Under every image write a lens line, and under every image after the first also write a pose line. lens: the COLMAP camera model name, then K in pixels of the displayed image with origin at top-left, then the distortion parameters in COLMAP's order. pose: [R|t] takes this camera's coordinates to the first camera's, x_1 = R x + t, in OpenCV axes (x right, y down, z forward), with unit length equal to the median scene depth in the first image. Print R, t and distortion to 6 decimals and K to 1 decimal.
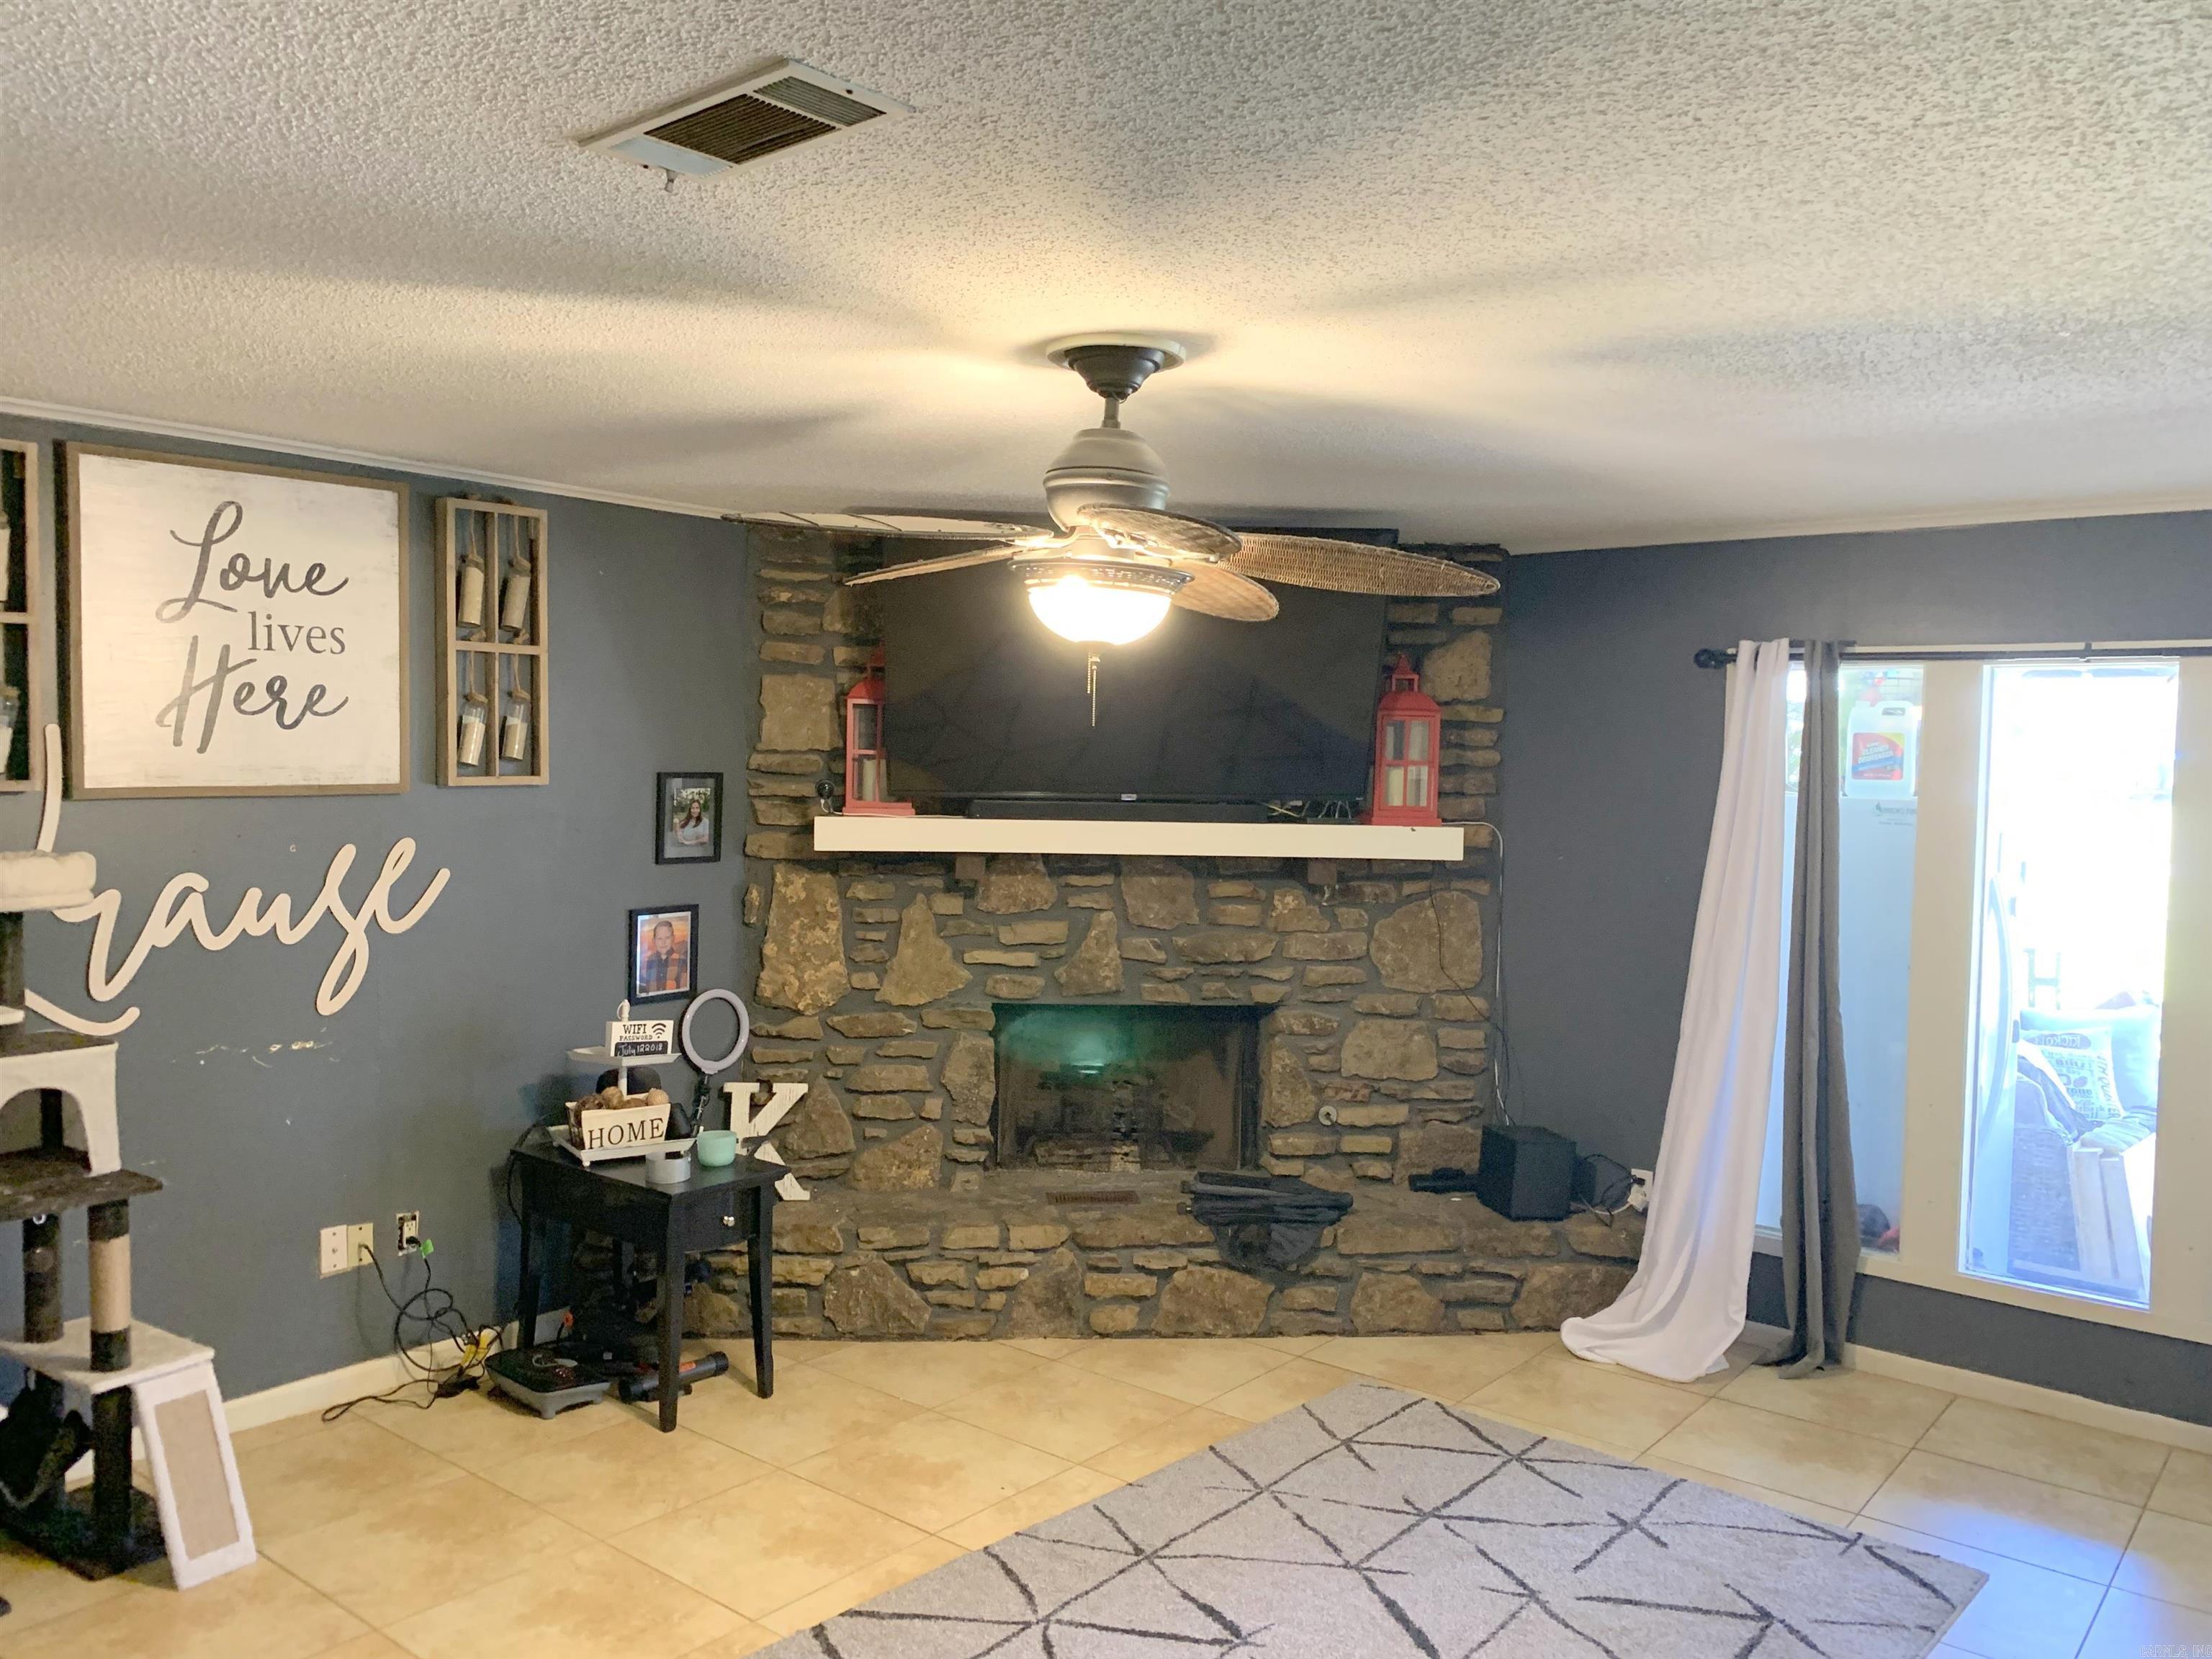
lens RADIAL K [[1685.3, 0, 1103.7], [0, 1685.3, 821.7], [0, 0, 1]] dist [0.085537, -0.035985]
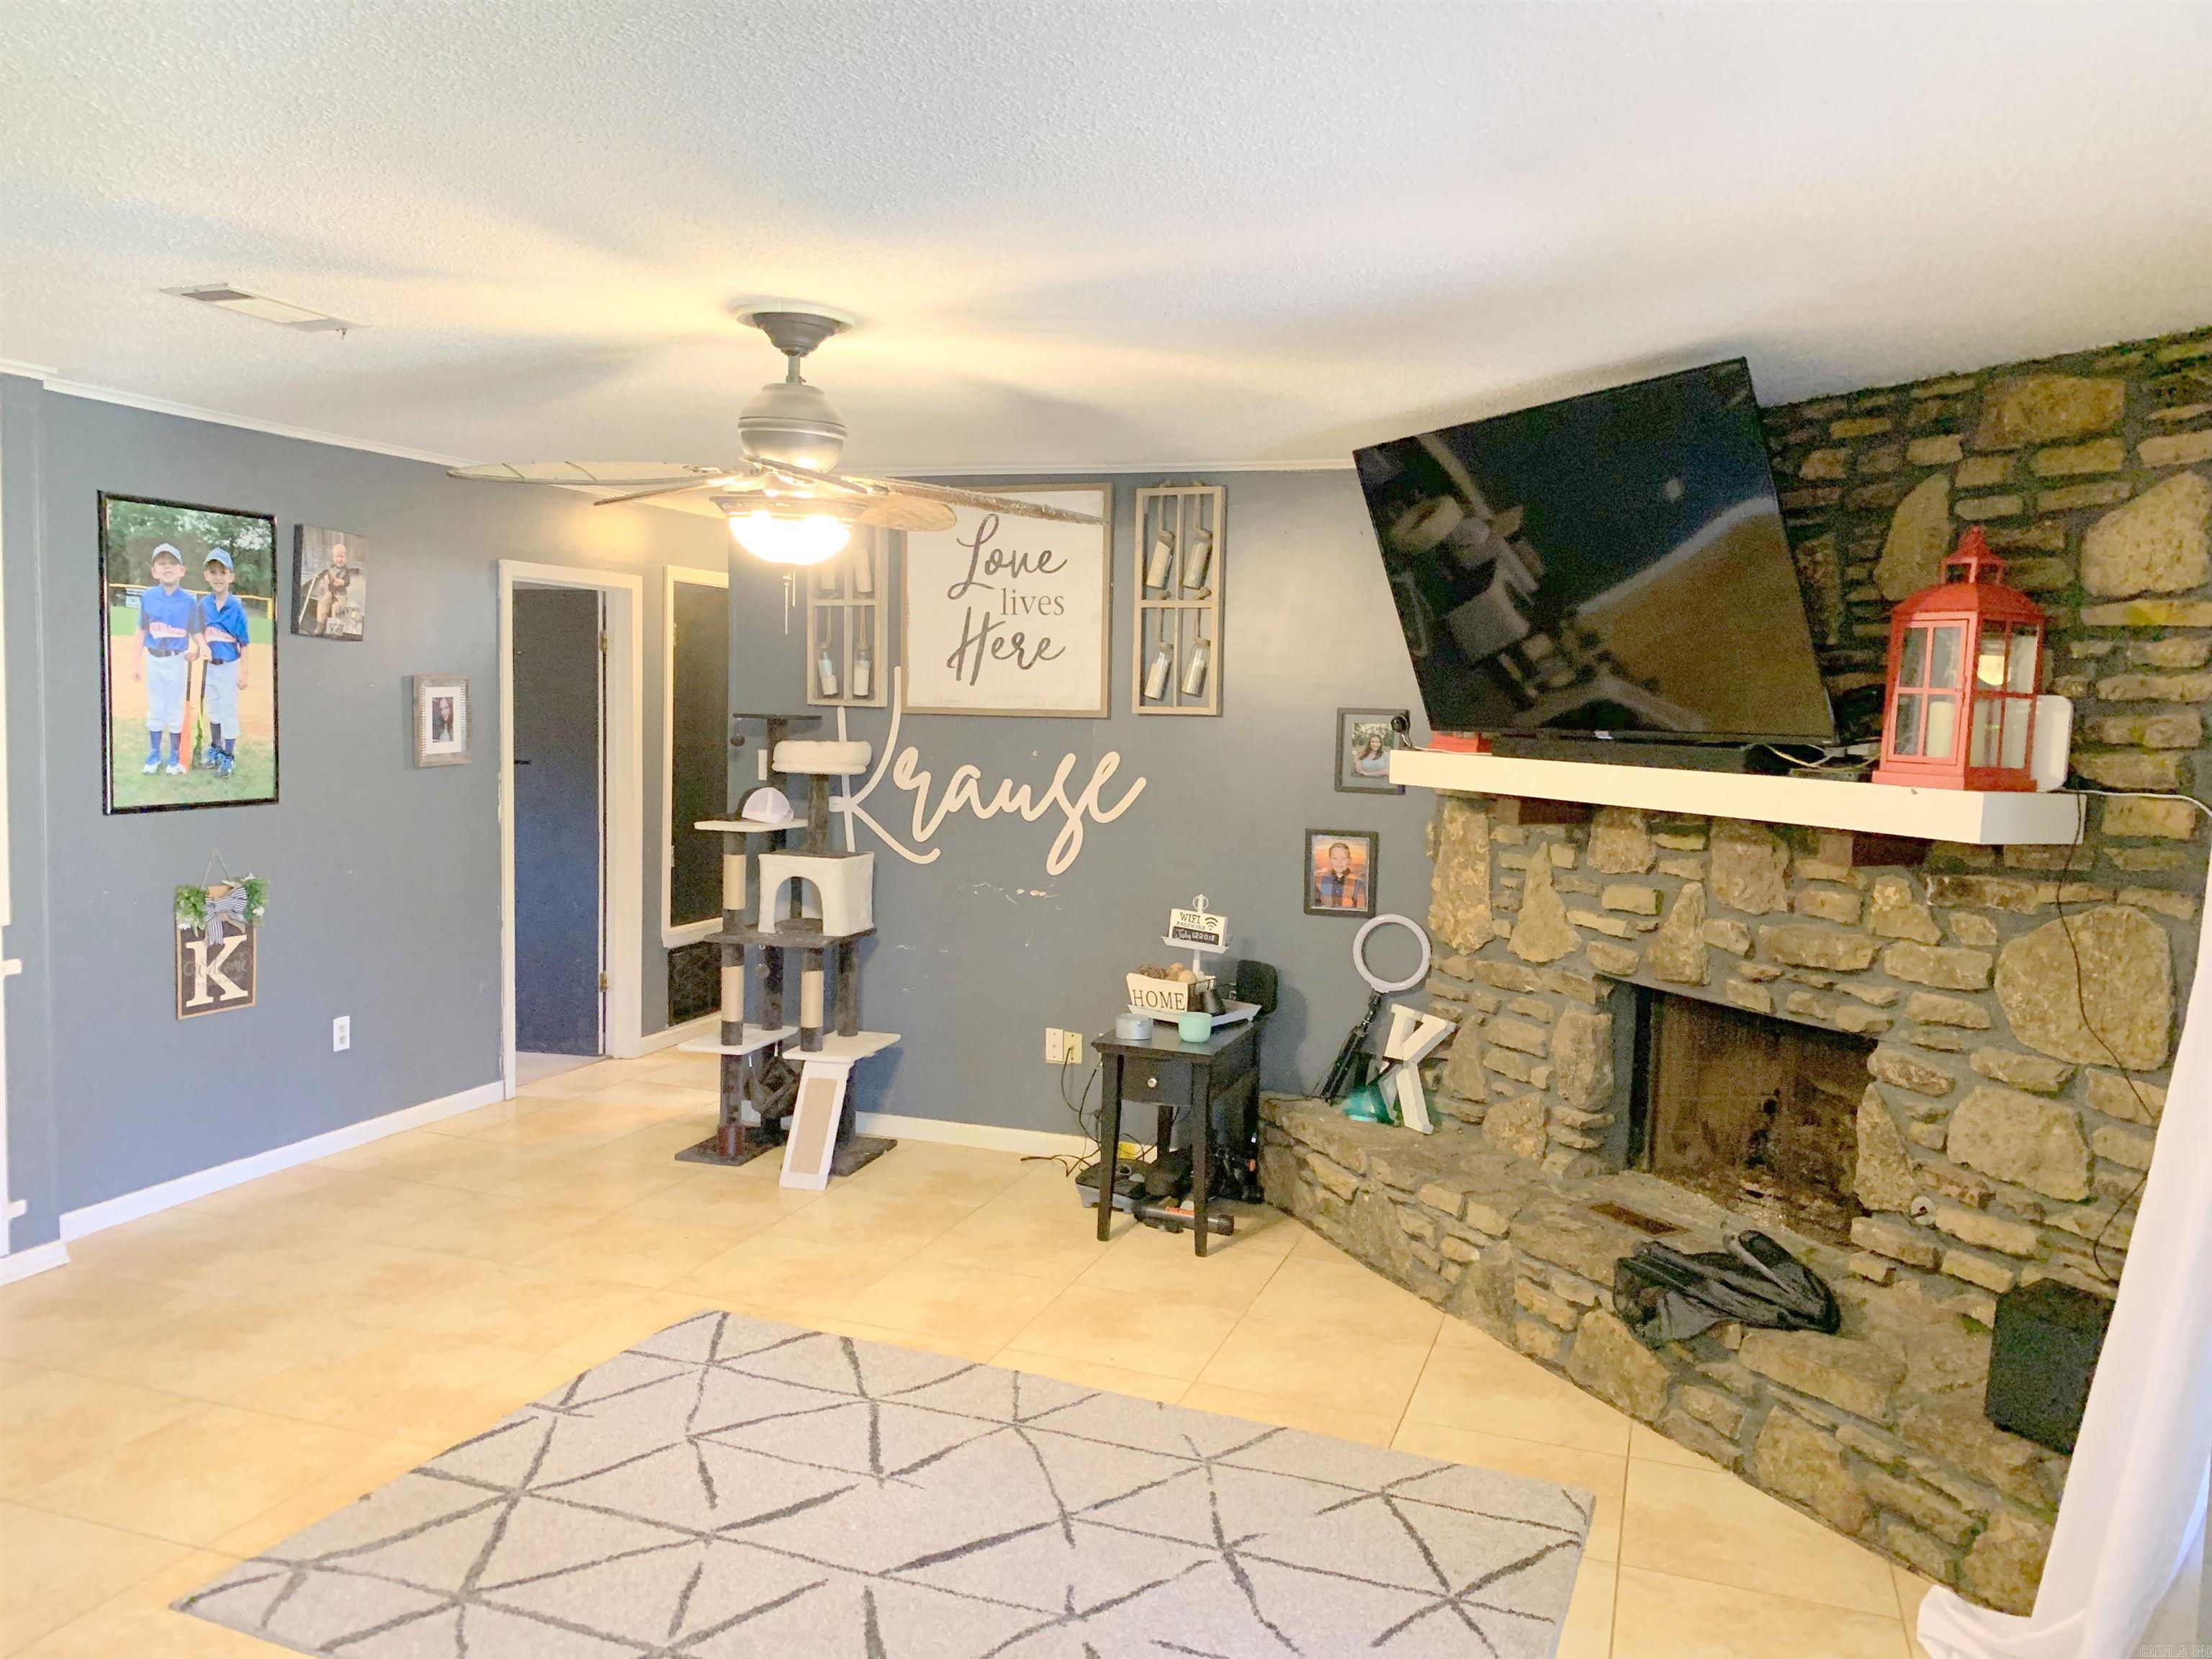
lens RADIAL K [[1685.3, 0, 1105.2], [0, 1685.3, 813.3], [0, 0, 1]] dist [0.085537, -0.035985]
pose [[0.351250, 0.057124, -0.934537, 0.709750], [-0.061406, 0.997394, 0.037886, 0.006854], [0.934266, 0.044079, 0.353842, 0.467946]]
